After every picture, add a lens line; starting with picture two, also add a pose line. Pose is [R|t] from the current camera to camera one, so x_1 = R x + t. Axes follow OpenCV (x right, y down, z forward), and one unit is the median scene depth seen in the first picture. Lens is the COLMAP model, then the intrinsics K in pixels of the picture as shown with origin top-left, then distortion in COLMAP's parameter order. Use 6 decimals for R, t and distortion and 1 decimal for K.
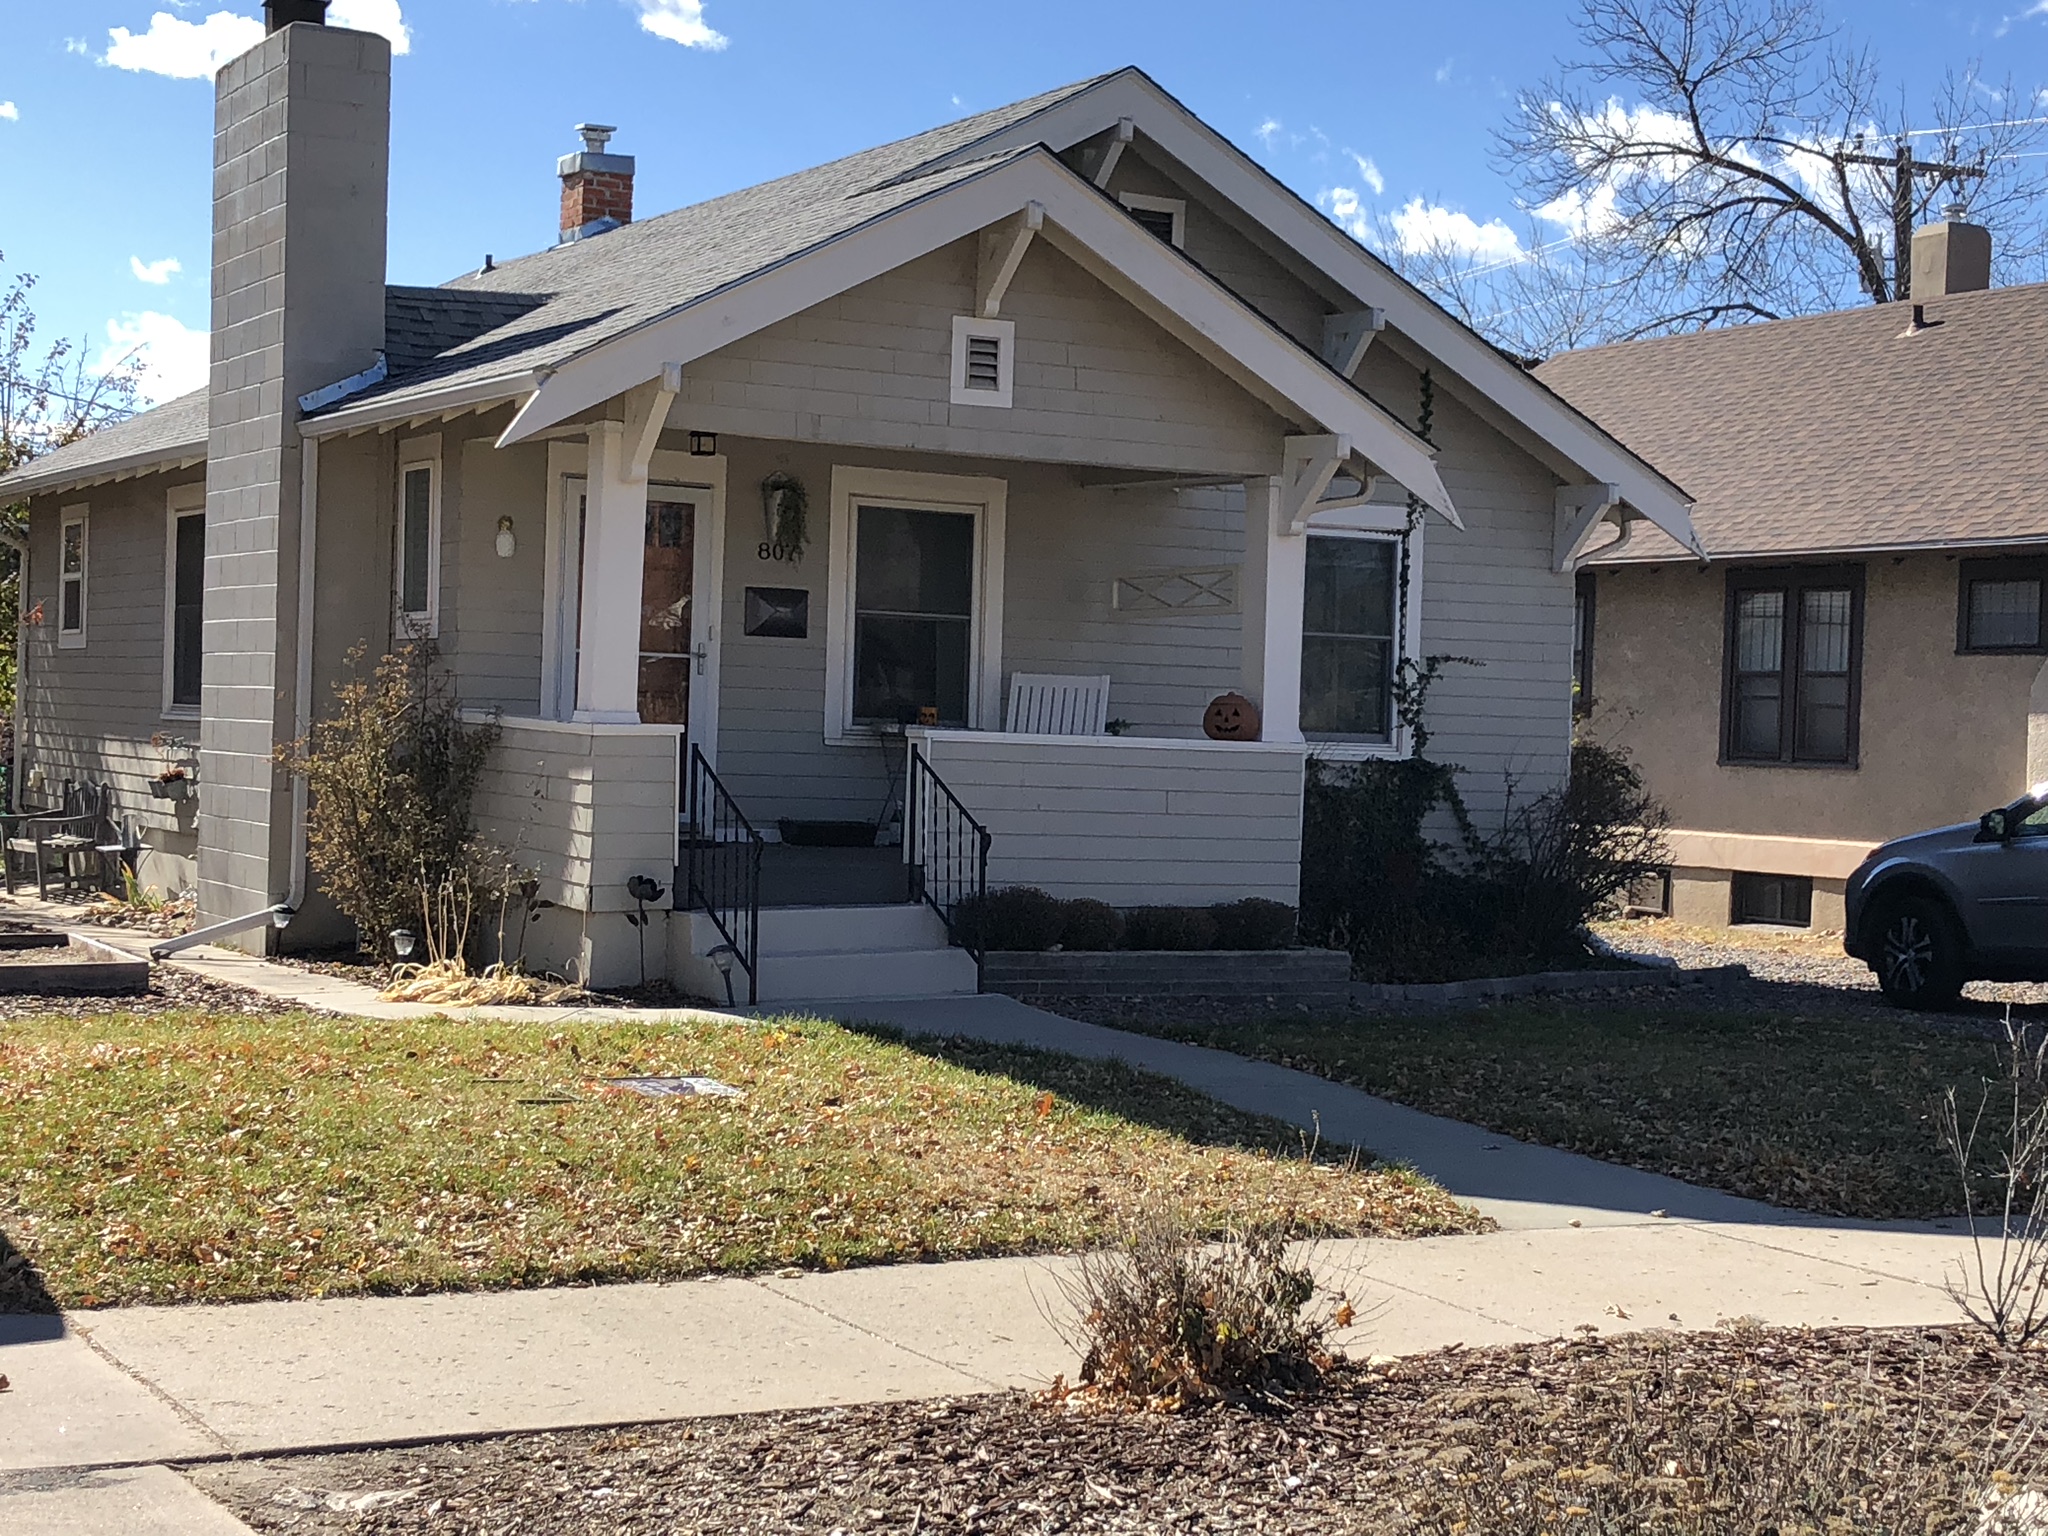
lens RADIAL K [[3281.3, 0, 1054.8], [0, 3281.3, 731.9], [0, 0, 1]] dist [0.105118, 0.000000]
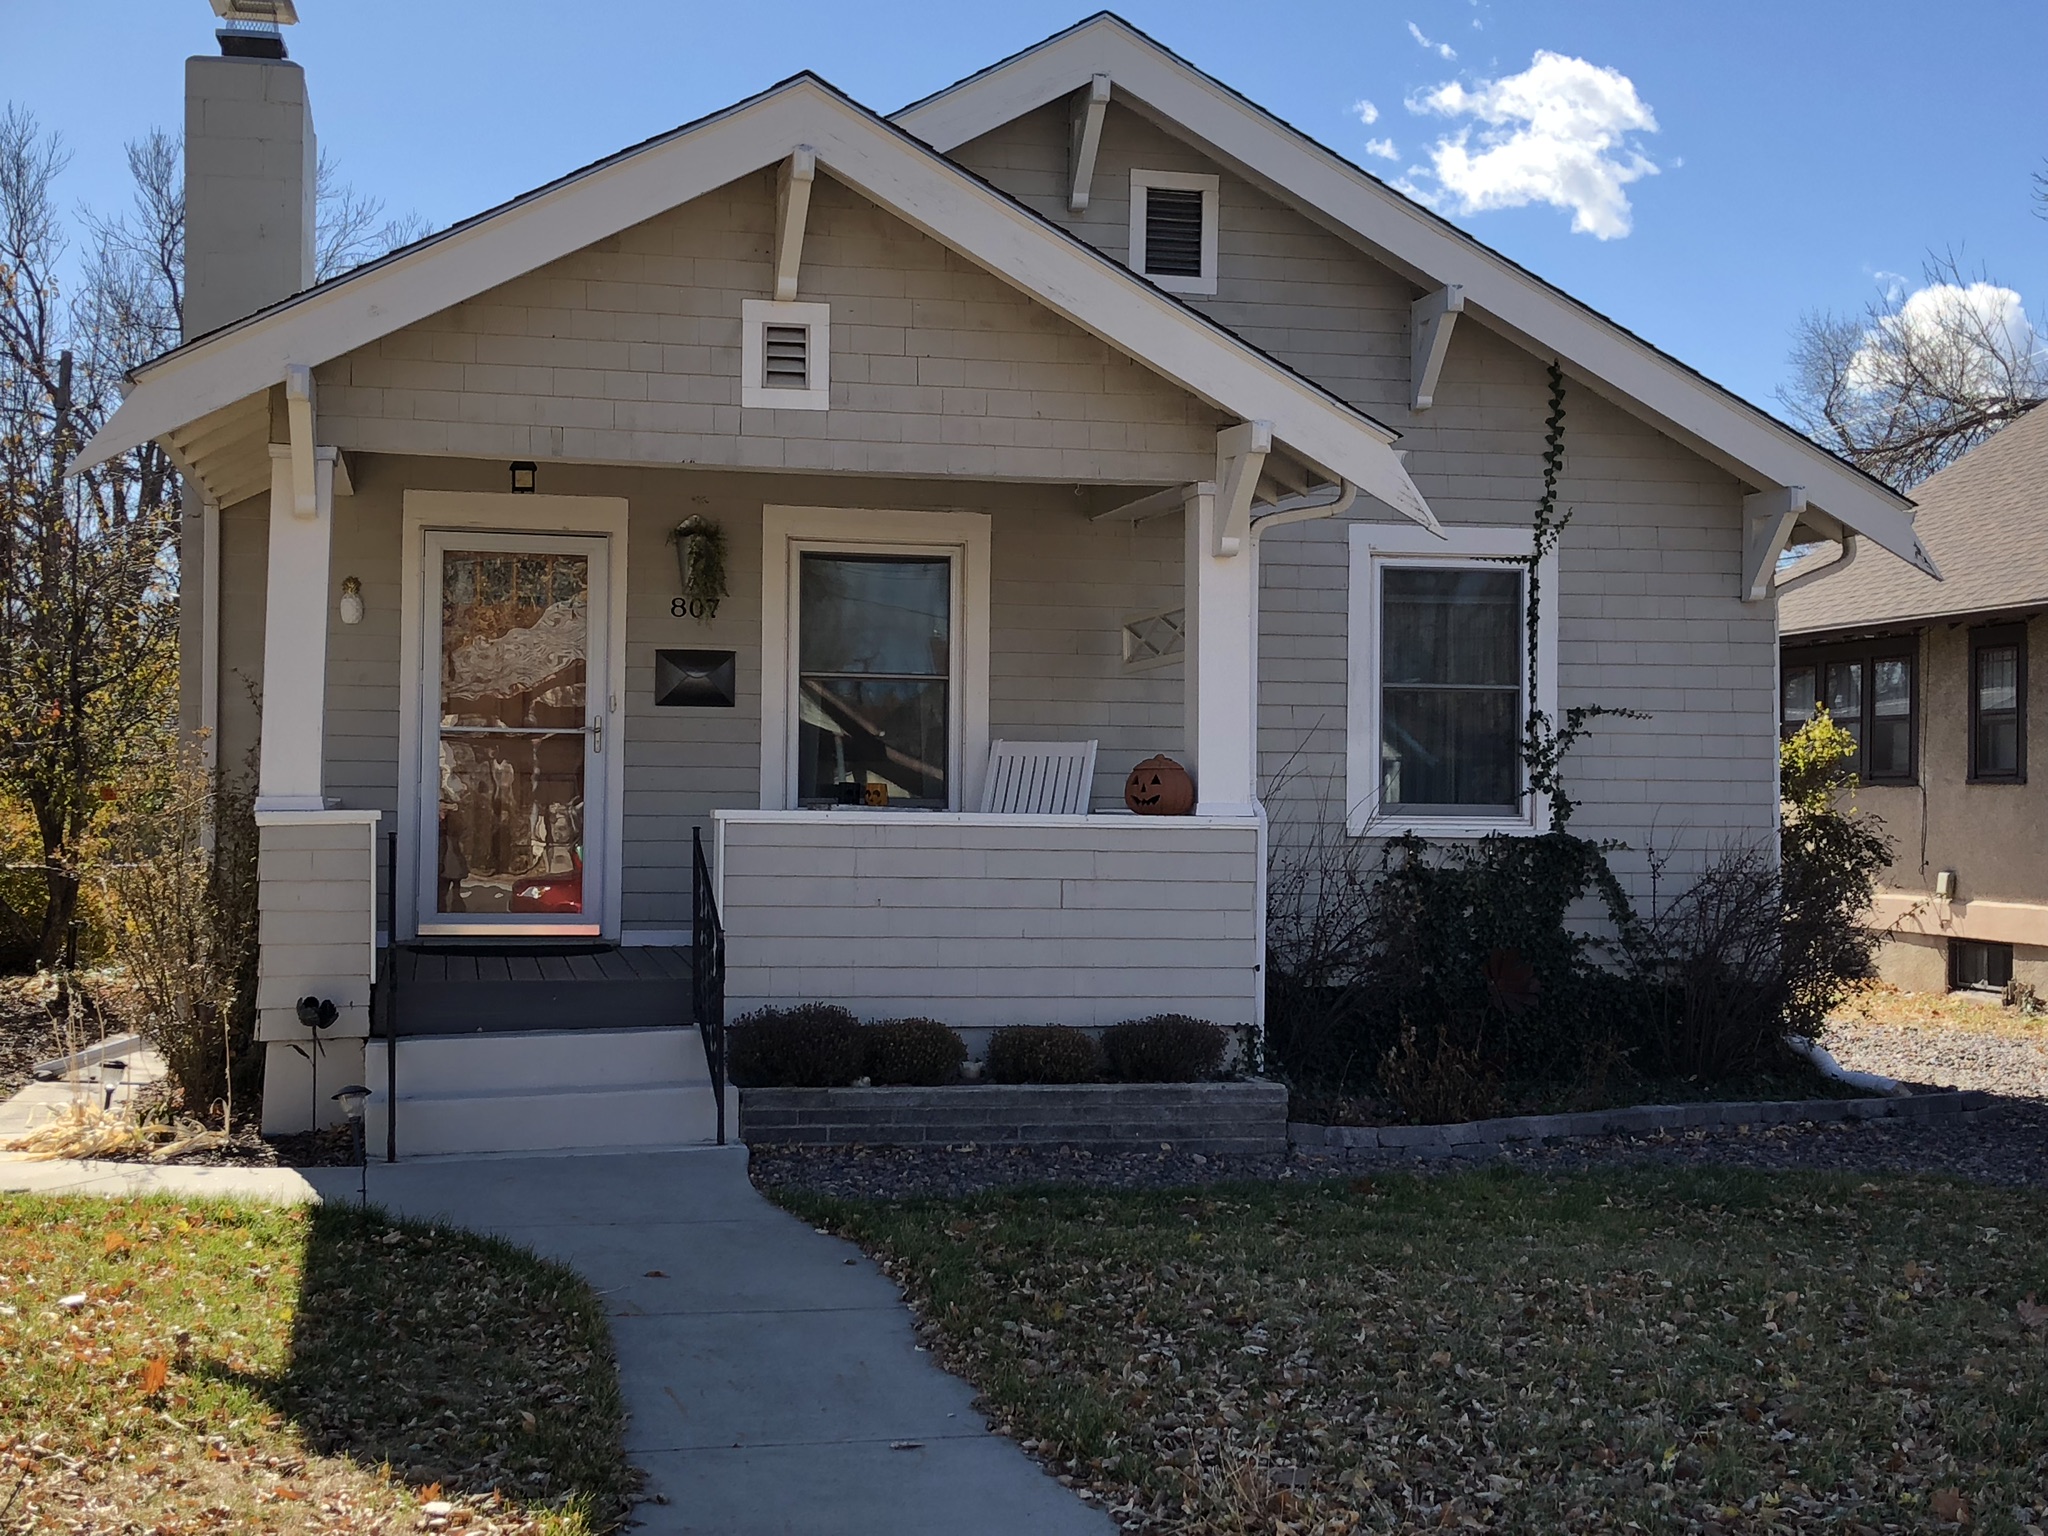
lens RADIAL K [[2775.7, 0, 1044.9], [0, 2775.7, 715.4], [0, 0, 1]] dist [0.106431, 0.000000]
pose [[0.953528, -0.032232, -0.299576, 0.214420], [0.020275, 0.998872, -0.042935, 0.006375], [0.300622, 0.034866, 0.953106, 0.324604]]
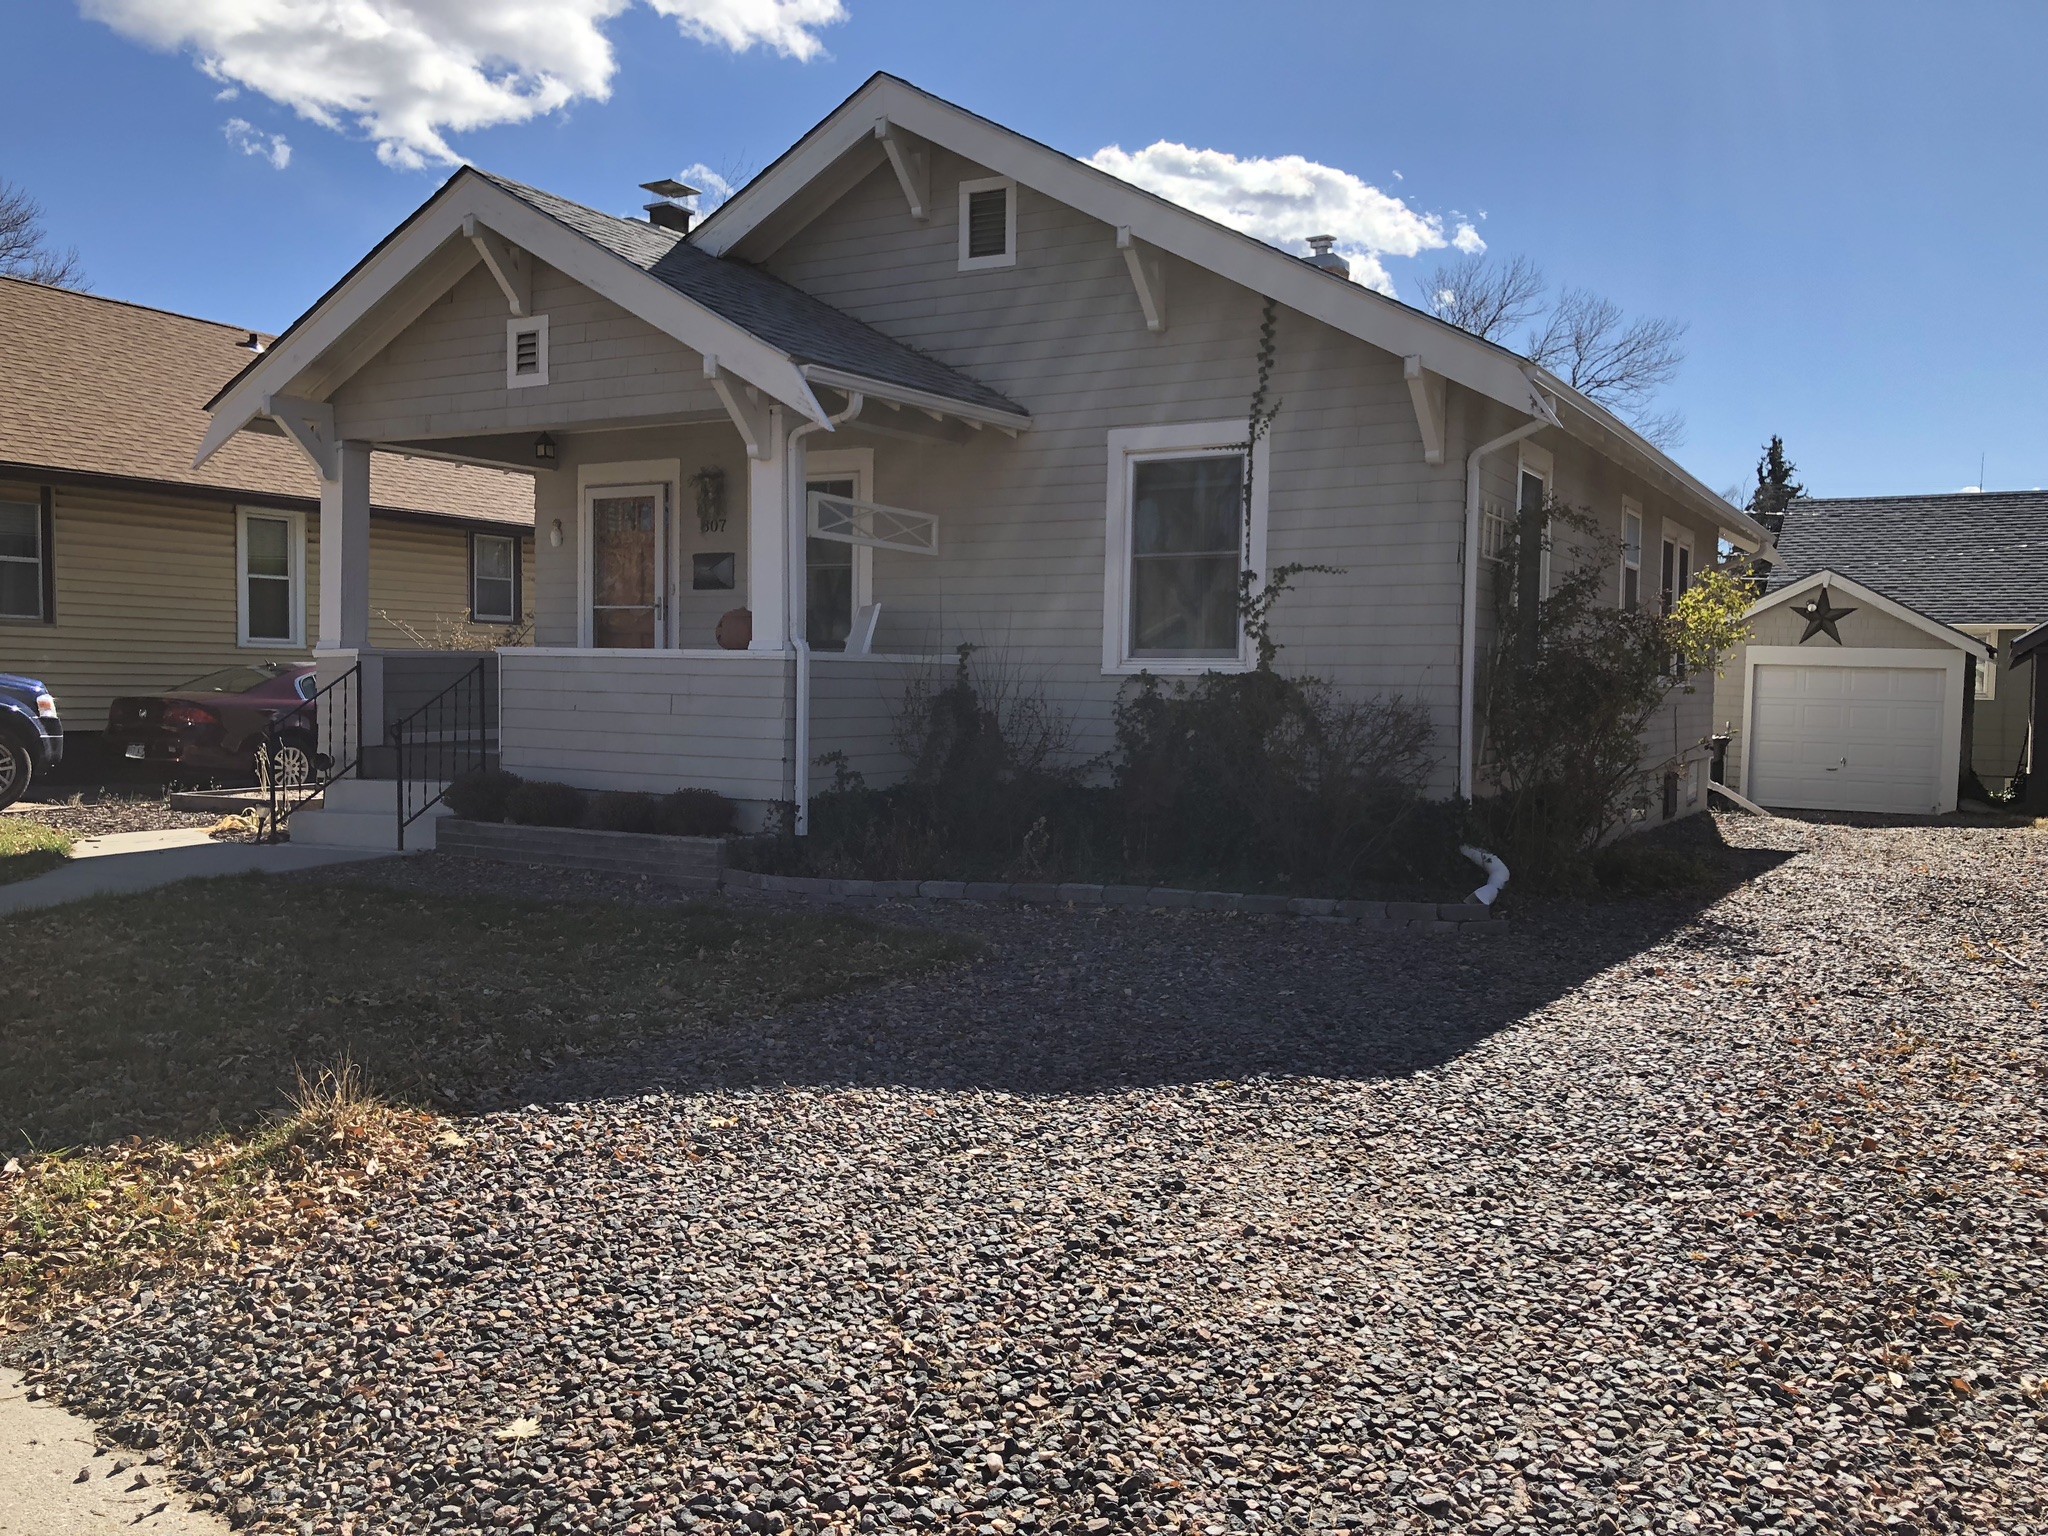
lens RADIAL K [[1680.4, 0, 1010.3], [0, 1680.4, 775.9], [0, 0, 1]] dist [0.035404, -0.031815]
pose [[0.501300, 0.022419, -0.864983, 0.557726], [0.000139, 0.999662, 0.025991, 0.028732], [0.865274, -0.013149, 0.501127, 0.736346]]
